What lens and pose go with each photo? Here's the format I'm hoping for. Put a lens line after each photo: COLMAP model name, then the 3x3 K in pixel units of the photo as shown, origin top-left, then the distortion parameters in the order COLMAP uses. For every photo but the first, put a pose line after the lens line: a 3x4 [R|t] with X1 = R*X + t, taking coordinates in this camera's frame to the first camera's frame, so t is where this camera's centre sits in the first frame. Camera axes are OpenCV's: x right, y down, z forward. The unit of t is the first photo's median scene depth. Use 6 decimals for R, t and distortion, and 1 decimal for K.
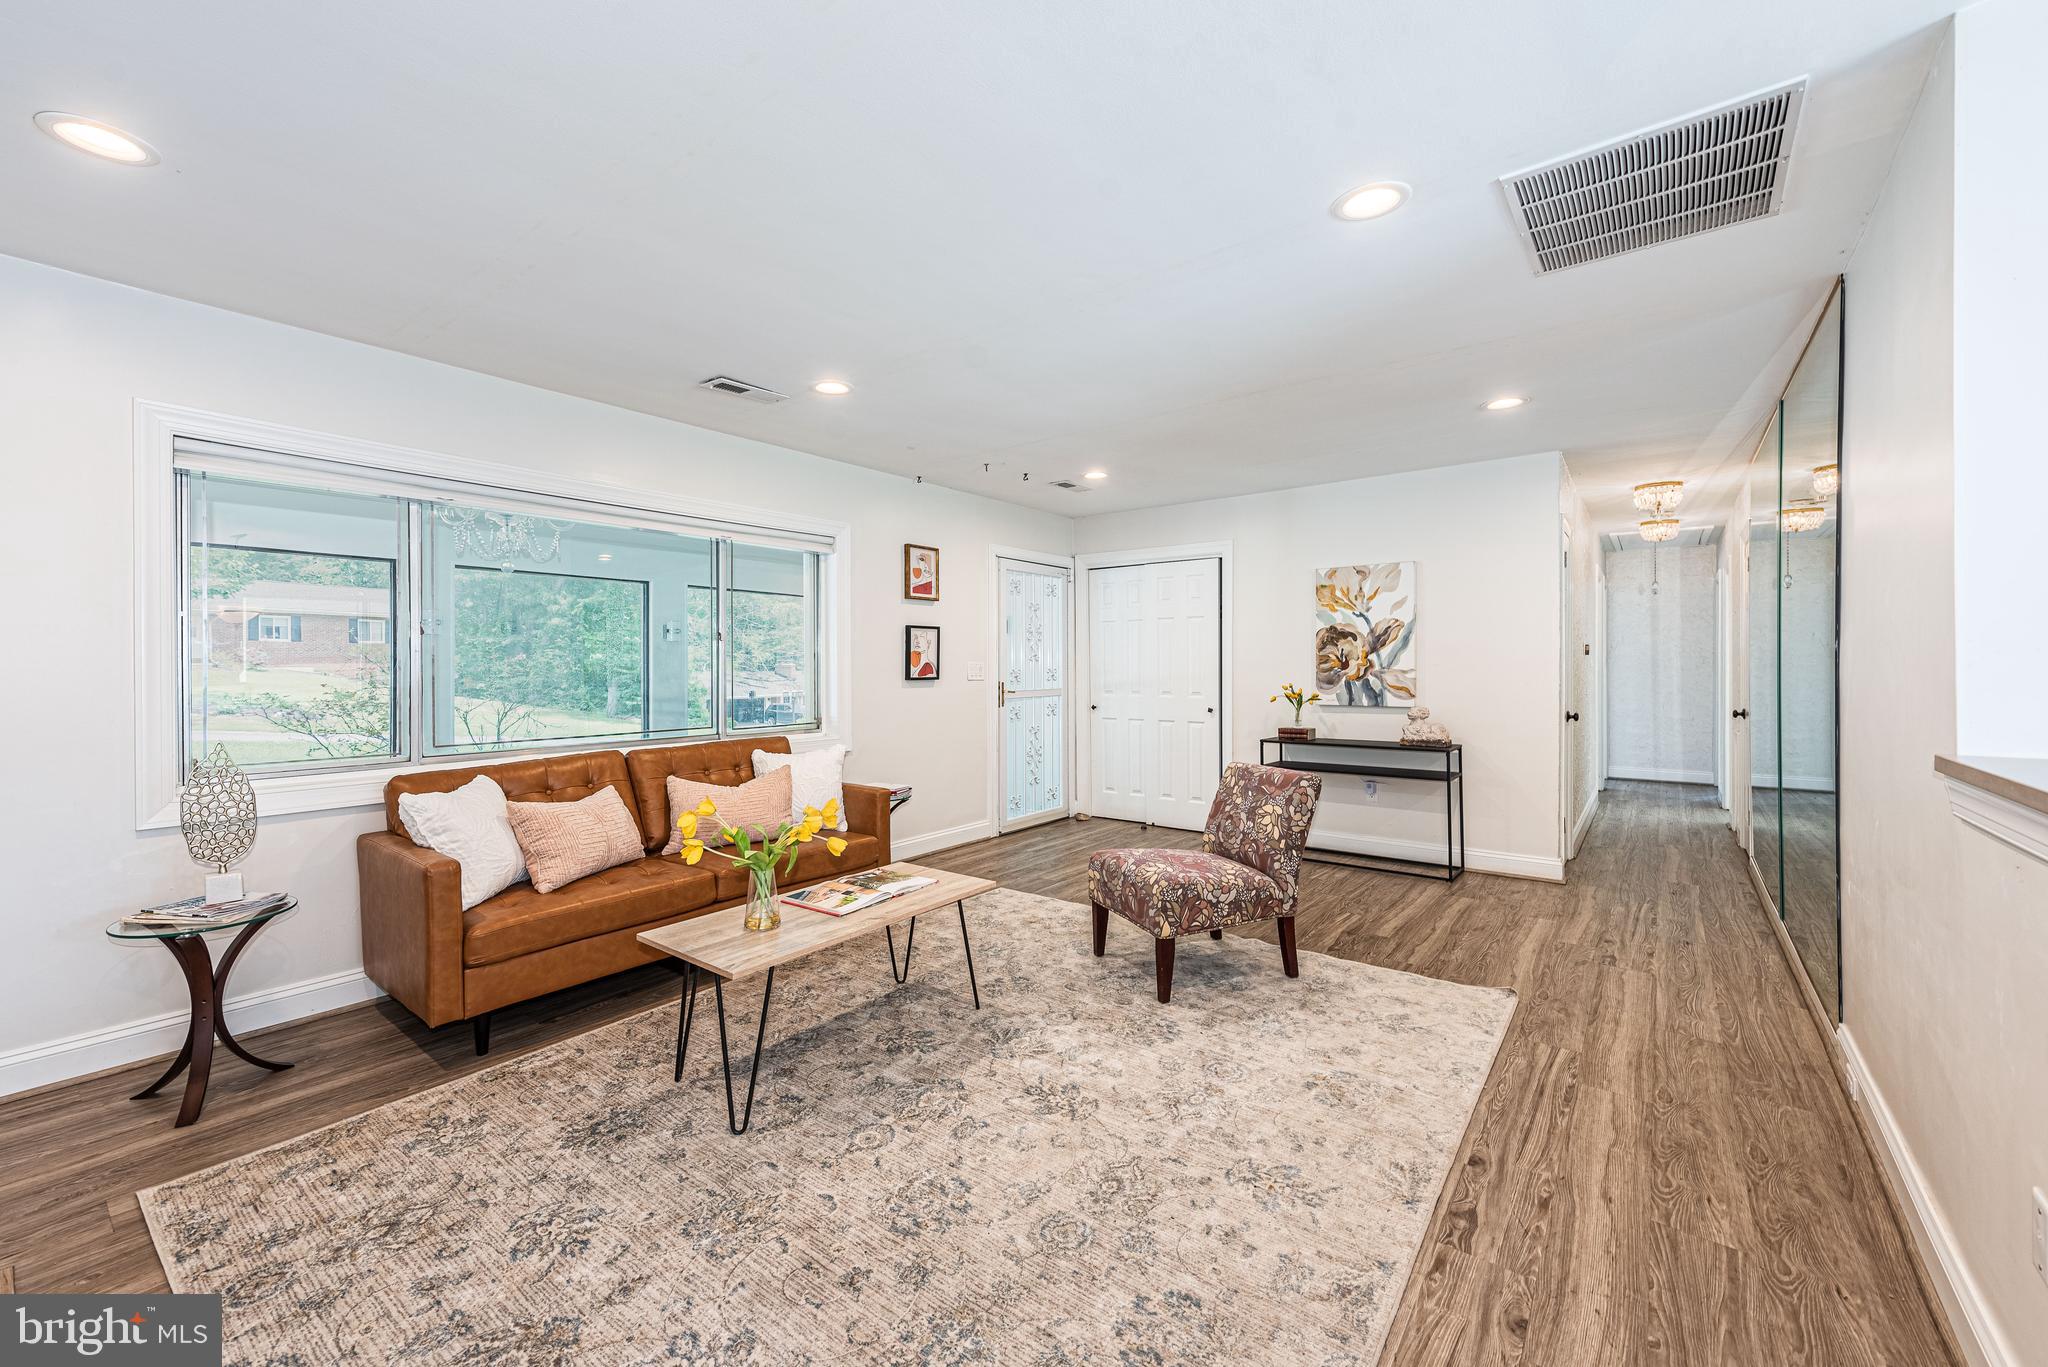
lens RADIAL K [[819.0, 0, 1013.9], [0, 819.0, 672.6], [0, 0, 1]] dist [-0.004252, -0.000932]
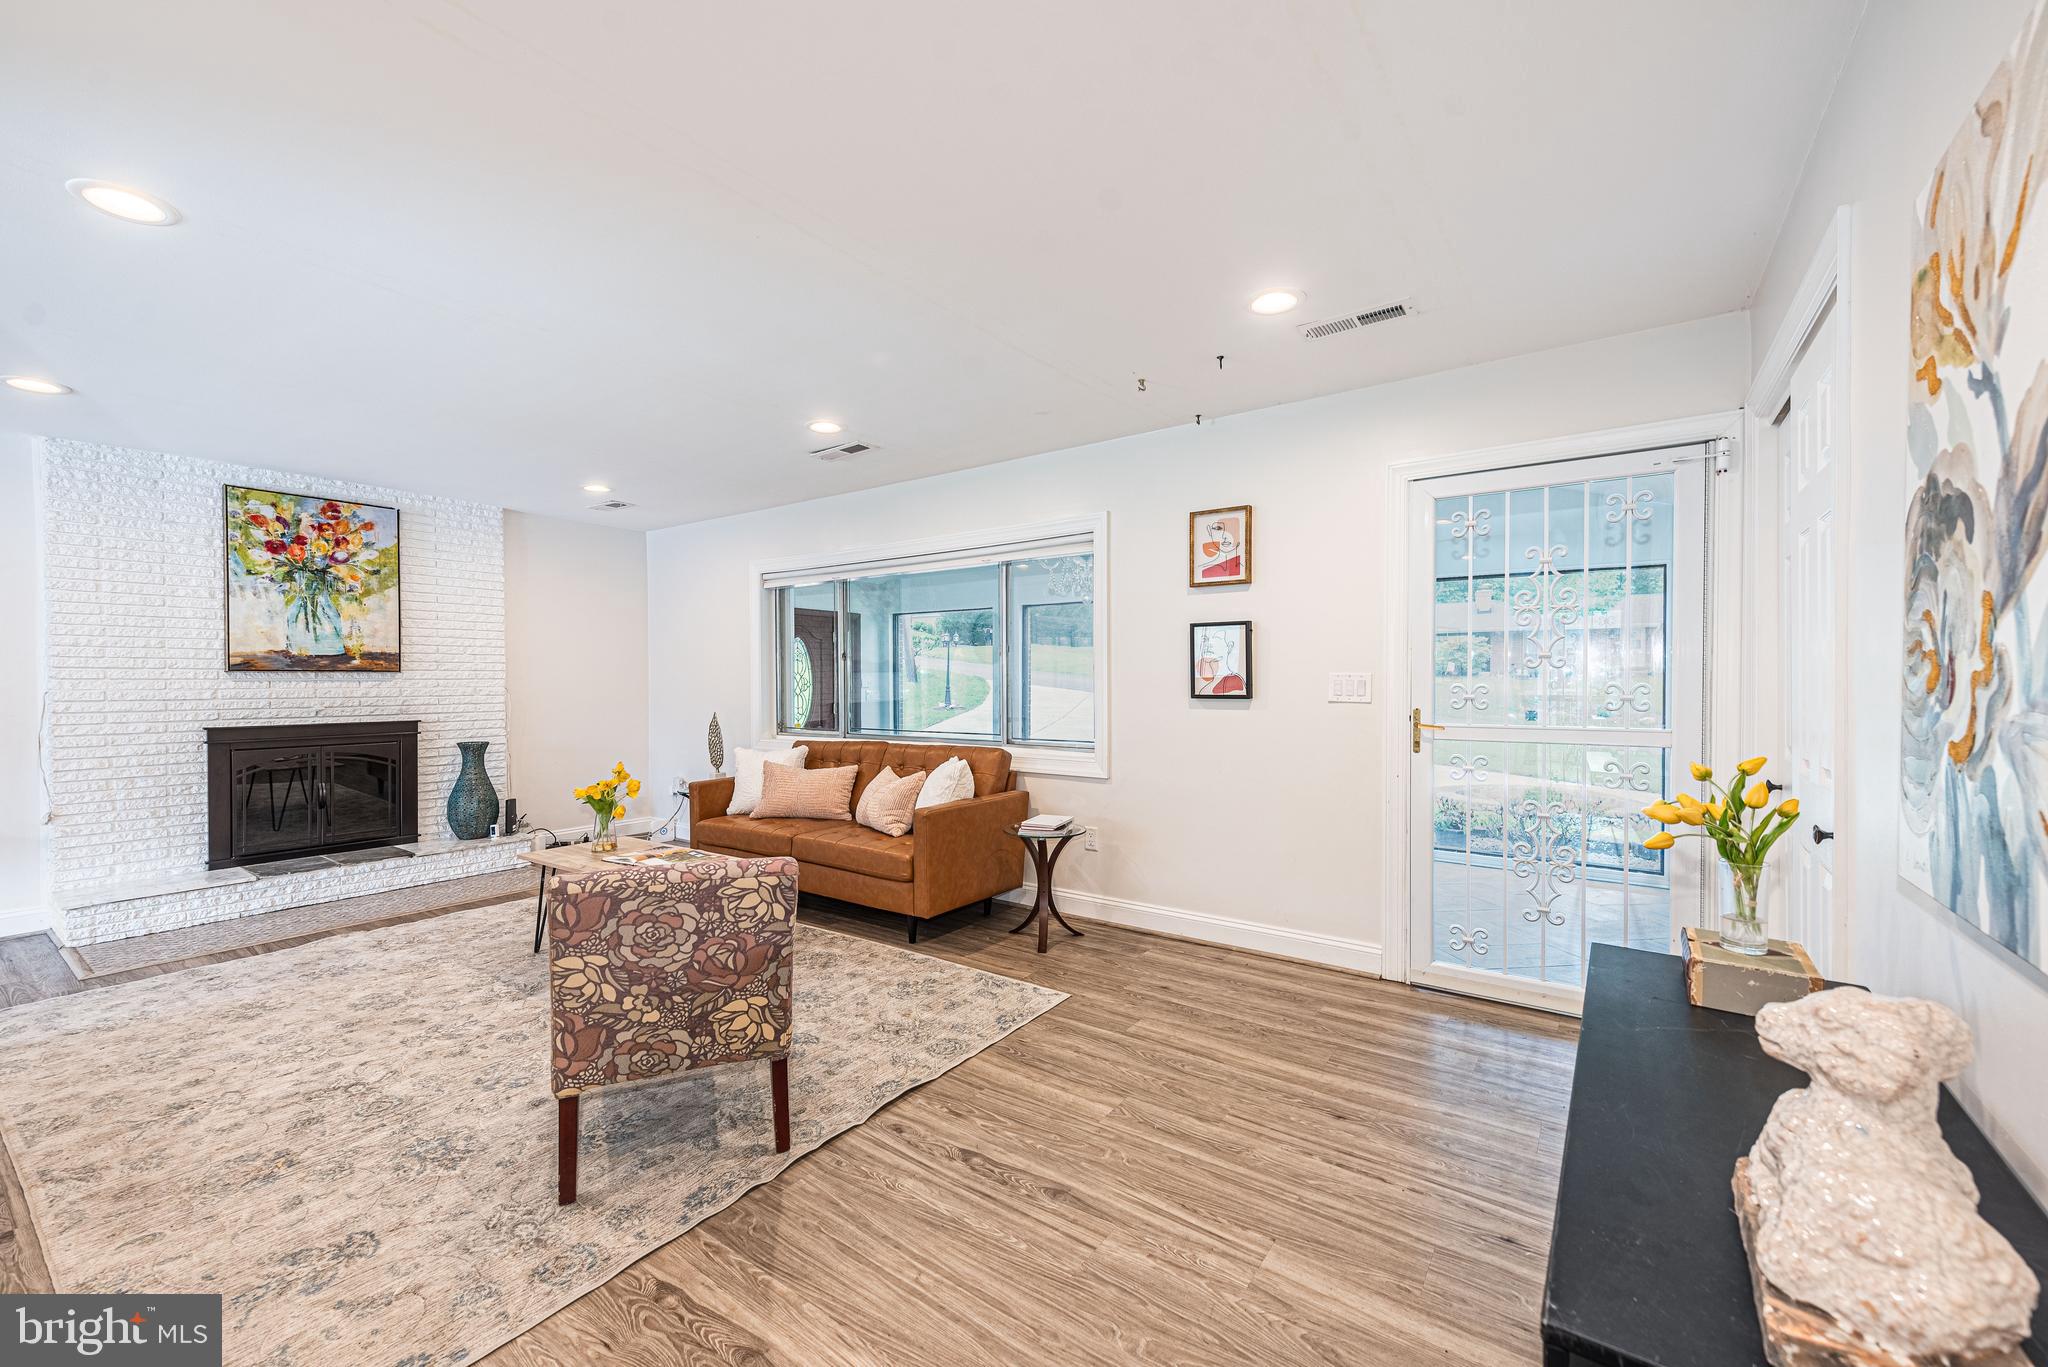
lens RADIAL K [[819.0, 0, 1013.9], [0, 819.0, 686.6], [0, 0, 1]] dist [-0.004252, -0.000932]
pose [[0.037087, 0.010333, -0.999259, 0.589478], [-0.003372, 0.999942, 0.010215, -0.008259], [0.999306, 0.002990, 0.037120, 0.801338]]
